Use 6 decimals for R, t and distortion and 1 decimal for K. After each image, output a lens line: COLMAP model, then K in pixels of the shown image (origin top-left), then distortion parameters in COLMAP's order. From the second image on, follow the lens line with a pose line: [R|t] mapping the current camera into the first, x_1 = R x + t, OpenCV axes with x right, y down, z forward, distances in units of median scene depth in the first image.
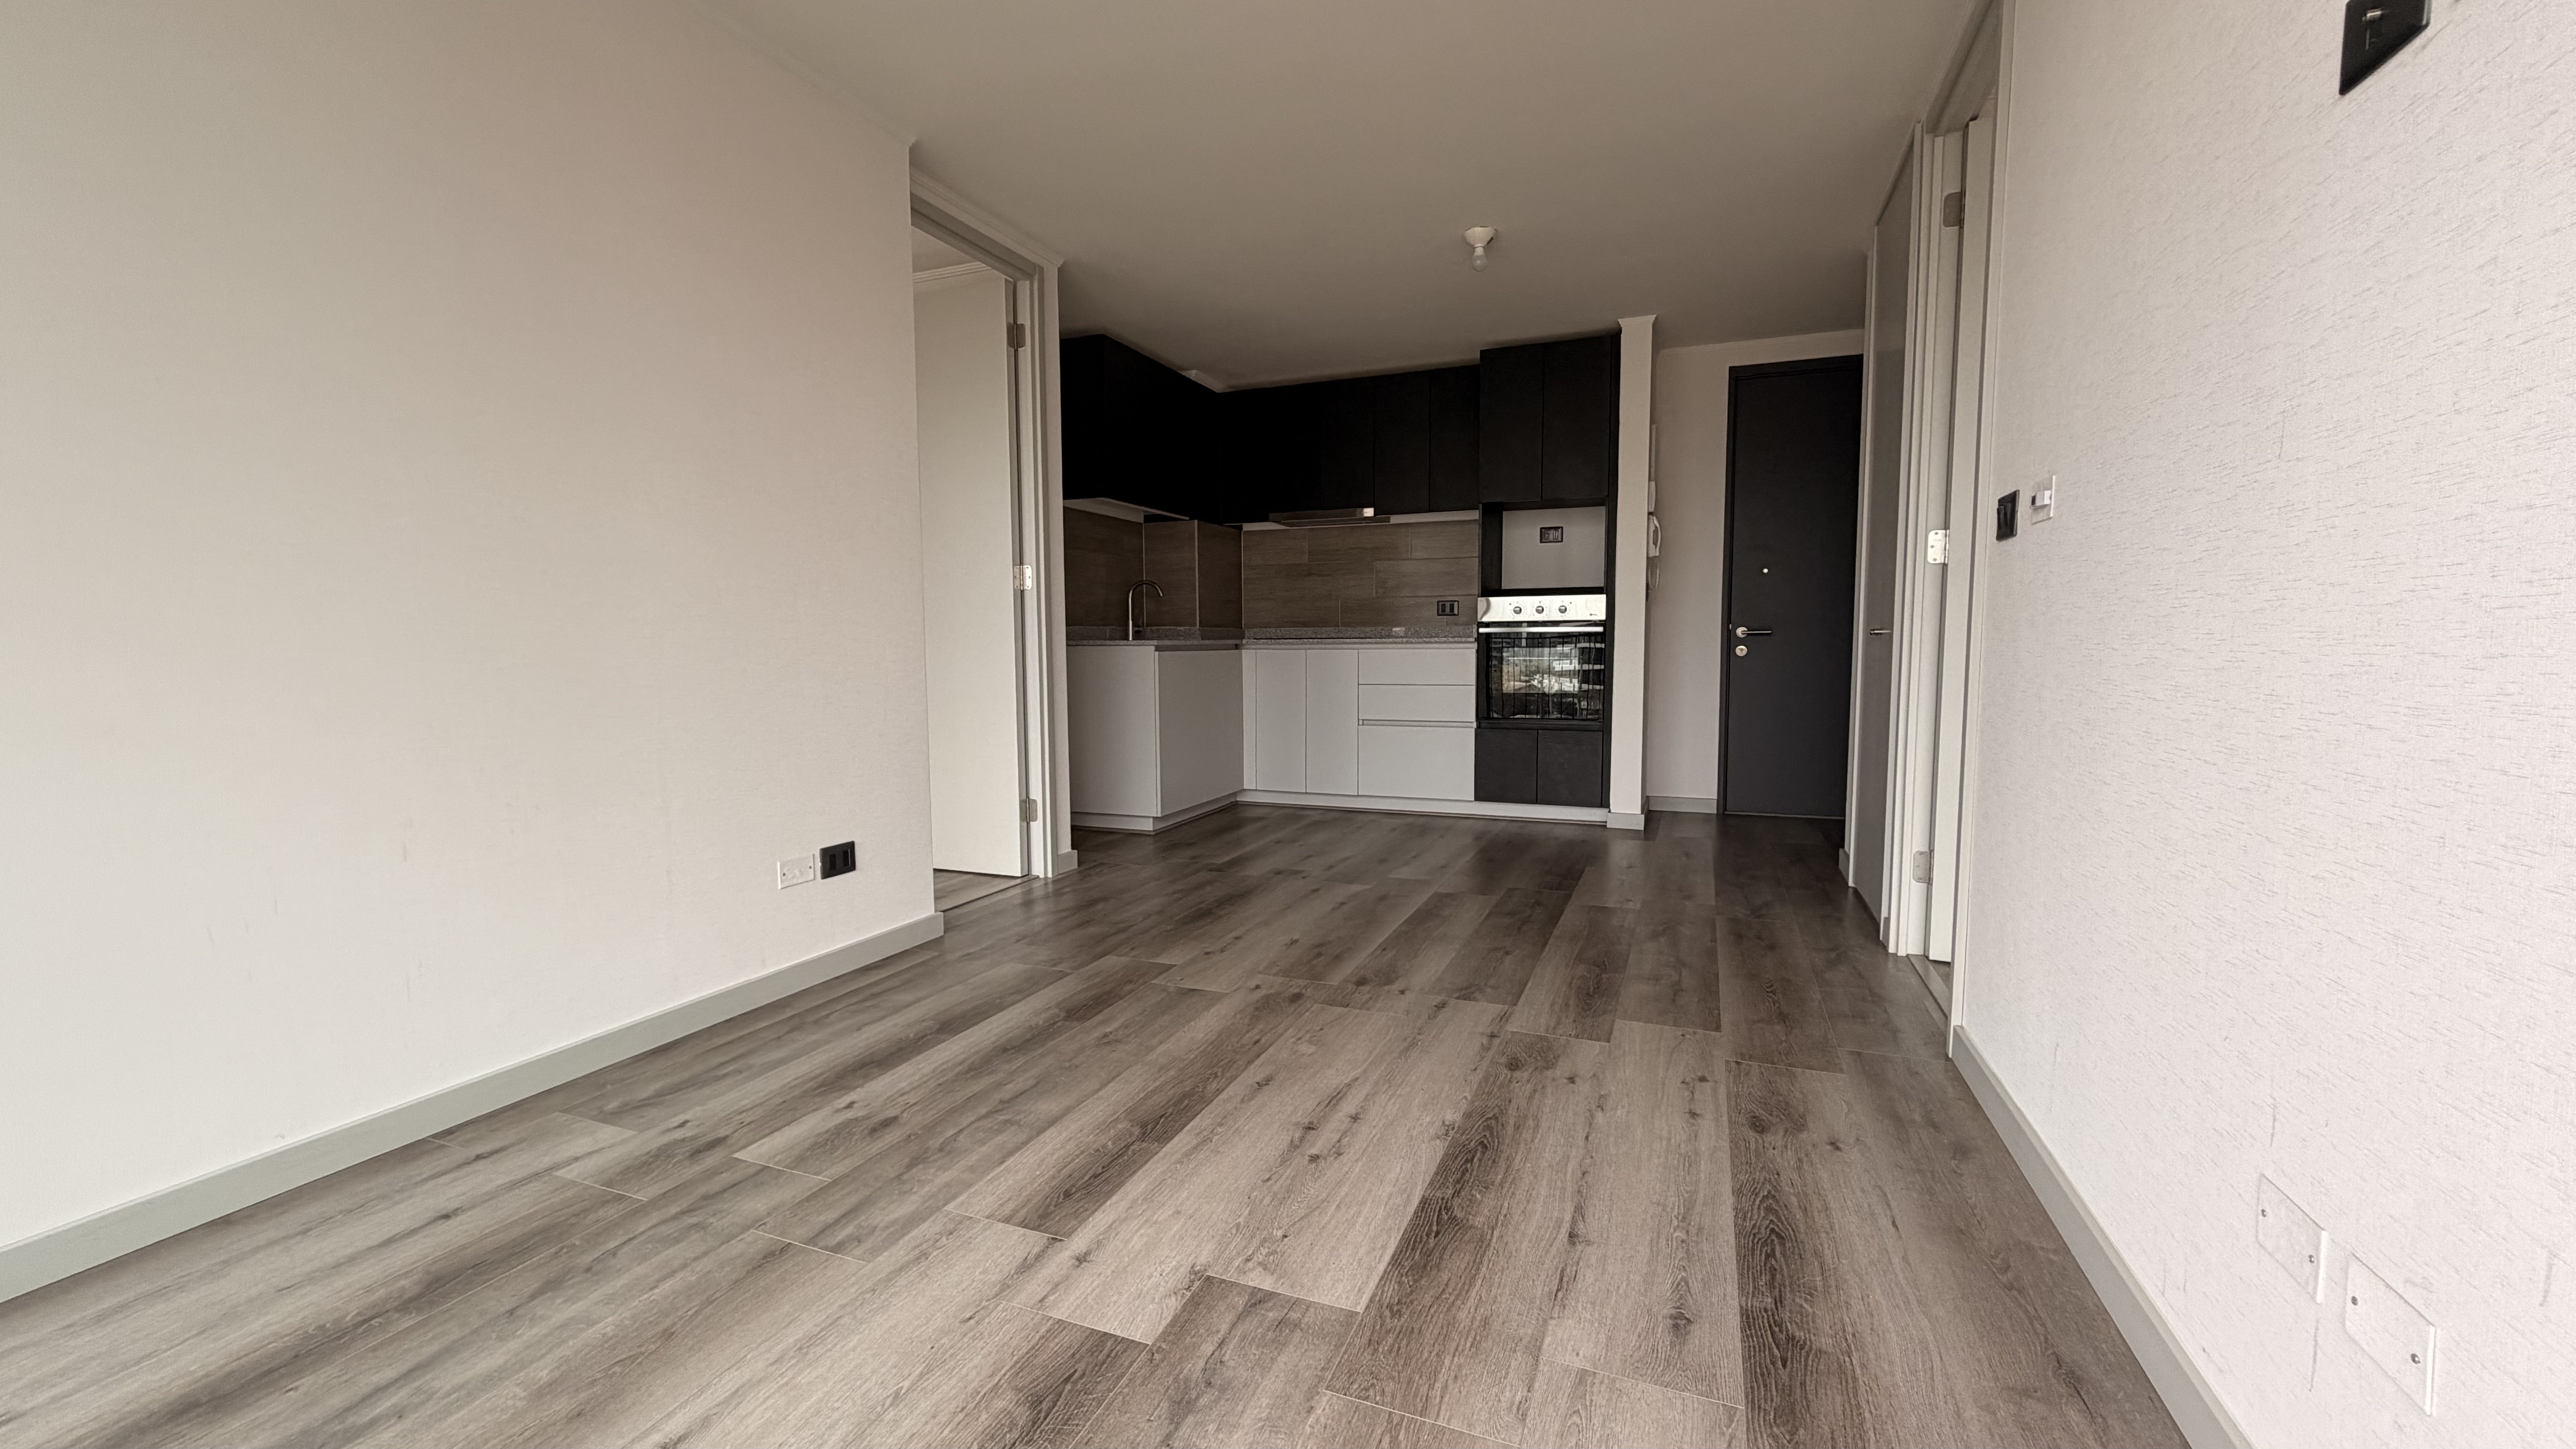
lens RADIAL K [[1023.2, 0, 1279.0], [0, 1023.2, 728.2], [0, 0, 1]] dist [-0.006246, 0.000067]
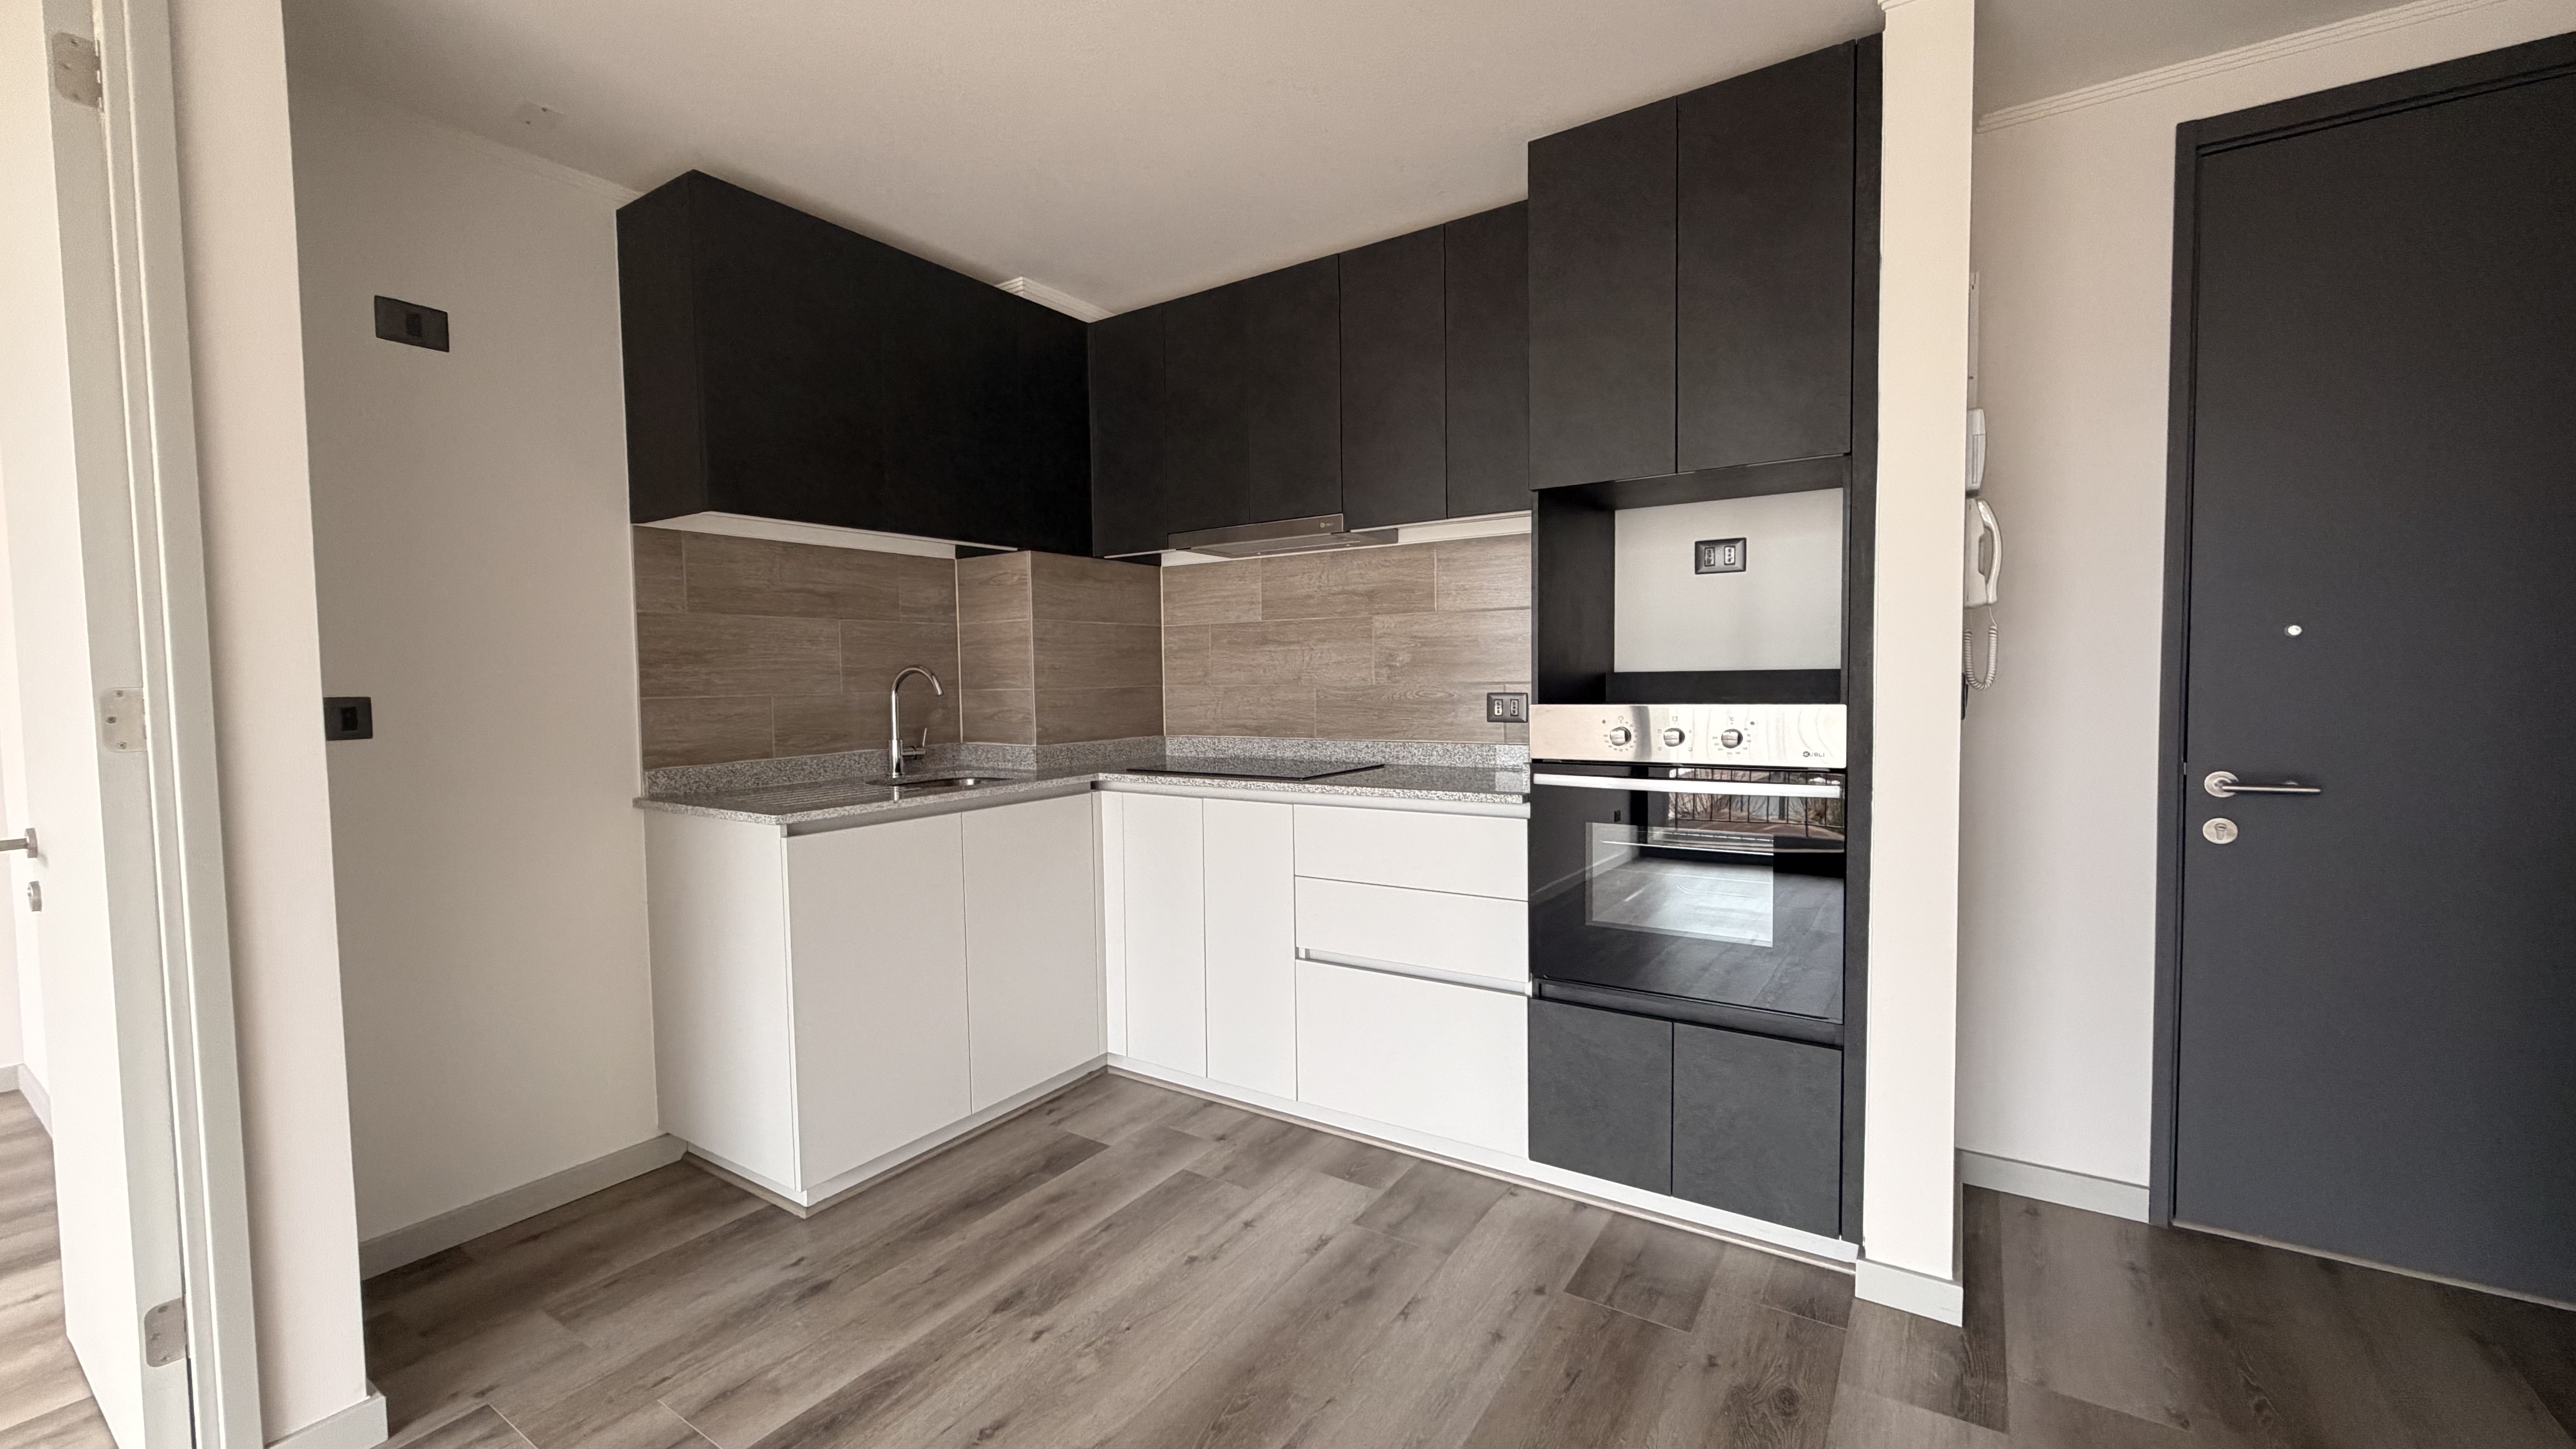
lens RADIAL K [[1023.2, 0, 1278.6], [0, 1023.2, 729.3], [0, 0, 1]] dist [-0.006246, 0.000067]
pose [[0.978752, 0.001170, -0.205046, 0.177459], [-0.007130, 0.999573, -0.028330, -0.103091], [0.204926, 0.029190, 0.978342, 0.544449]]
